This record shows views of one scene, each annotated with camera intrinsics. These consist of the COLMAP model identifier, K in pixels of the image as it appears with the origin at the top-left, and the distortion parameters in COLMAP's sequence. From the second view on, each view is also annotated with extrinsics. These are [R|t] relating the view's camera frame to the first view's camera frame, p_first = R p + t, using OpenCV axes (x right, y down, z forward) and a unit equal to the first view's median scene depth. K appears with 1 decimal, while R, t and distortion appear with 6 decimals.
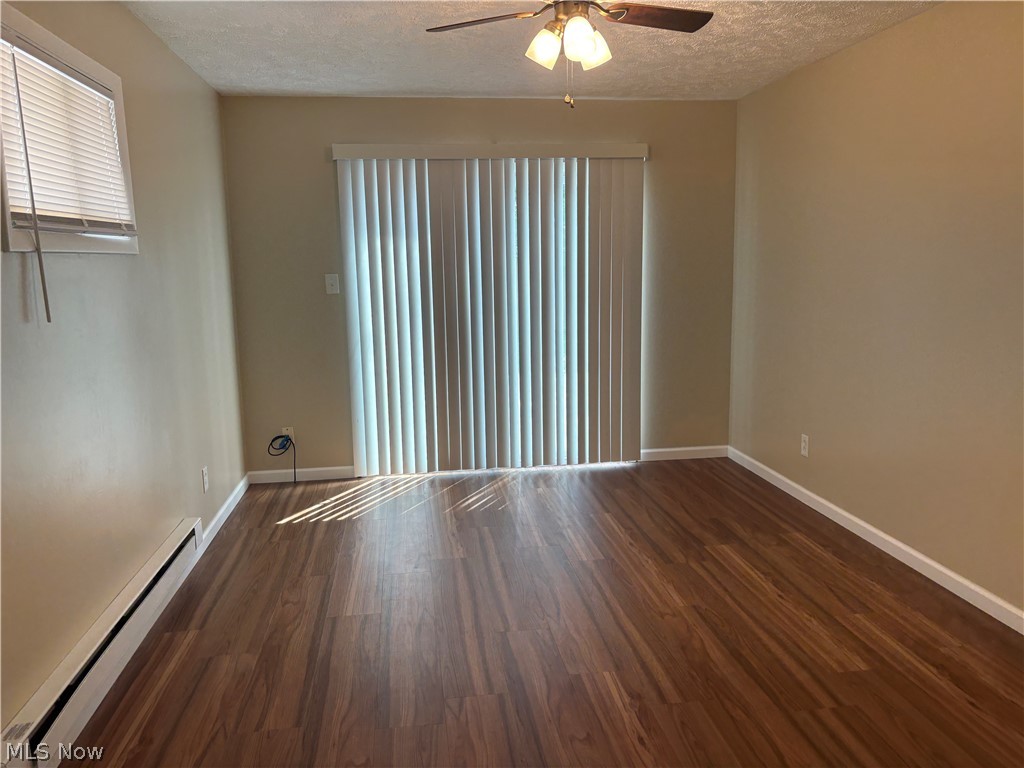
lens RADIAL K [[775.4, 0, 512.0], [0, 775.4, 384.0], [0, 0, 1]] dist [0.052141, -0.047053]
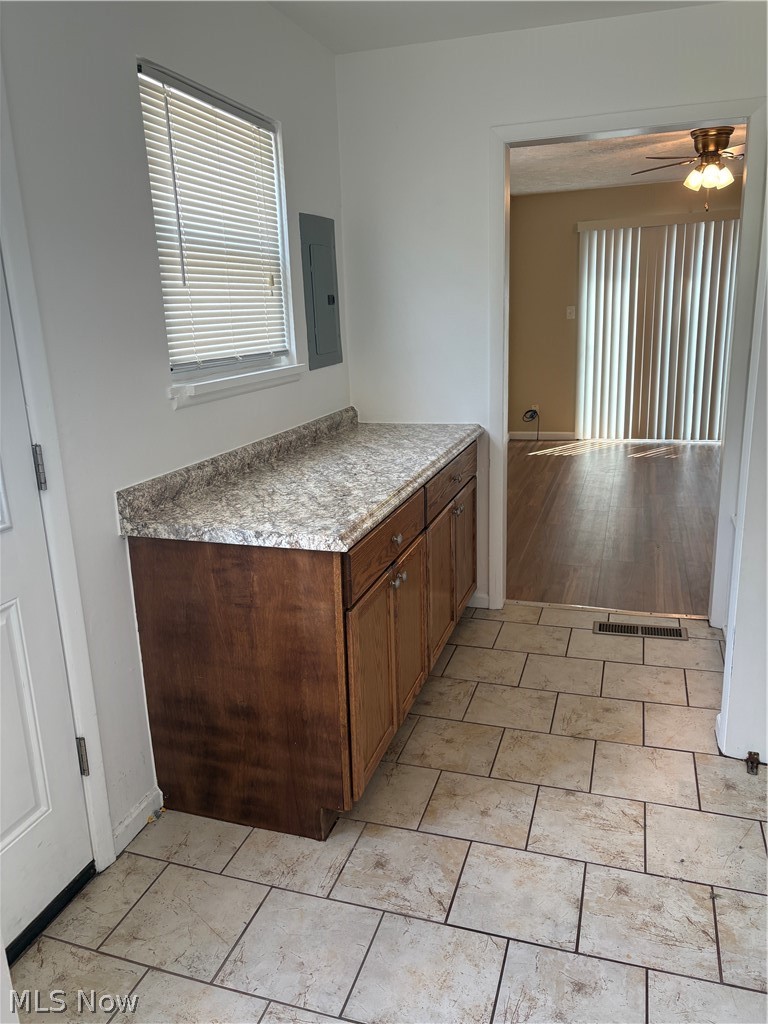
lens RADIAL K [[775.4, 0, 384.0], [0, 775.4, 512.0], [0, 0, 1]] dist [0.052141, -0.047053]
pose [[0.900914, 0.096994, -0.423020, 0.204463], [-0.050596, 0.991533, 0.119594, 0.154042], [0.431038, -0.086341, 0.898194, -0.931887]]
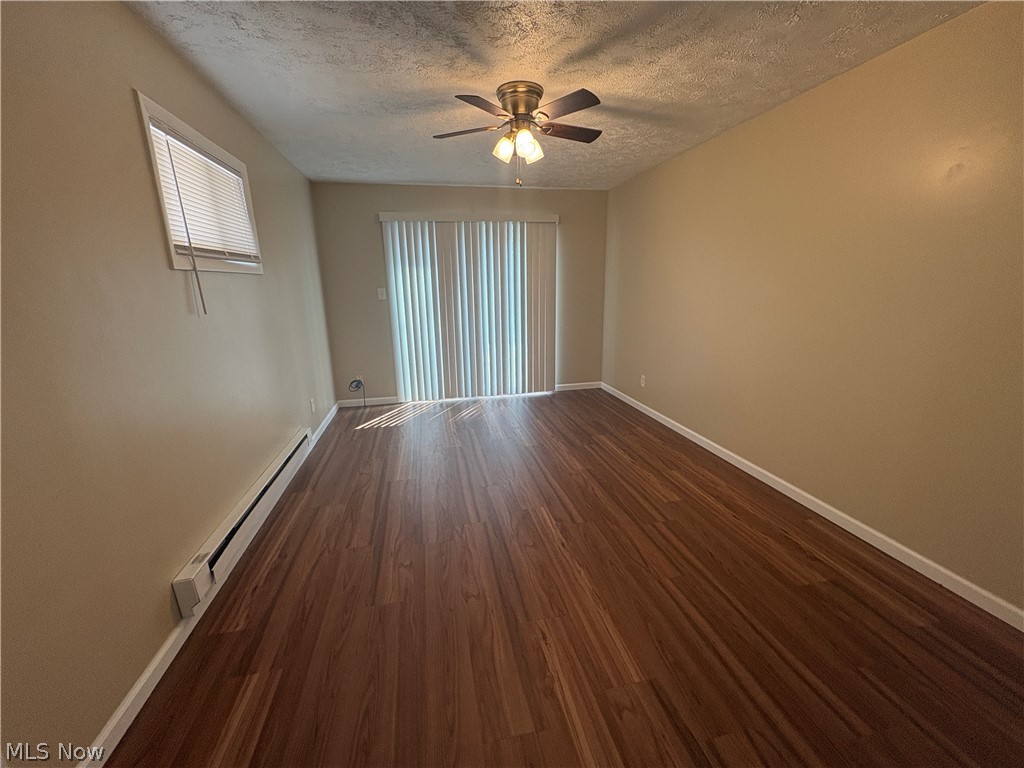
lens RADIAL K [[408.2, 0, 511.1], [0, 408.2, 384.9], [0, 0, 1]] dist [0.000561, 0.000085]
pose [[0.997369, -0.016701, 0.070543, -0.011627], [0.010724, 0.996385, 0.084277, 0.002106], [-0.071696, -0.083299, 0.993942, 0.066607]]
